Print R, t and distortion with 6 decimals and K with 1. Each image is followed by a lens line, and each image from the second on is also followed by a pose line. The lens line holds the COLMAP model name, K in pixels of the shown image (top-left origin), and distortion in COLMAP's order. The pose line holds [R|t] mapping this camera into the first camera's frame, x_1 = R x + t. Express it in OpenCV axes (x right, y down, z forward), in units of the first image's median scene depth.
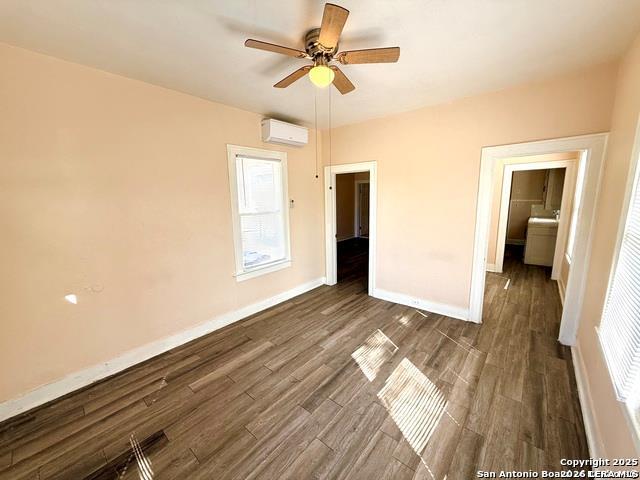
lens RADIAL K [[254.4, 0, 318.8], [0, 254.4, 239.3], [0, 0, 1]] dist [-0.000158, -0.000089]
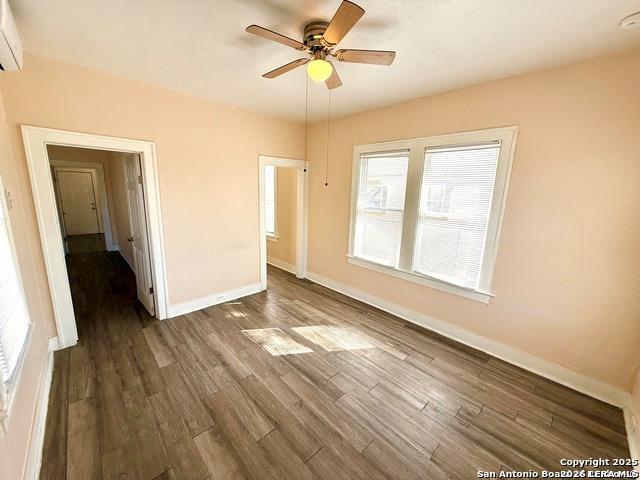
lens RADIAL K [[254.4, 0, 318.8], [0, 254.4, 239.3], [0, 0, 1]] dist [-0.000158, -0.000089]
pose [[0.102977, -0.160692, 0.981618, -0.675265], [0.139958, 0.979387, 0.145645, -0.088920], [-0.984788, 0.122387, 0.123344, 0.604835]]
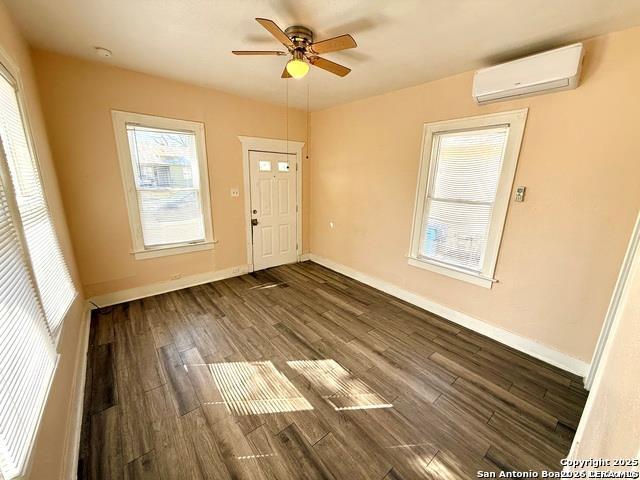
lens RADIAL K [[254.4, 0, 318.8], [0, 254.4, 239.3], [0, 0, 1]] dist [-0.000158, -0.000089]
pose [[-0.172778, 0.244840, -0.954045, 0.806735], [-0.194991, 0.940939, 0.276790, -0.159112], [0.965467, 0.233853, -0.114831, 0.883754]]
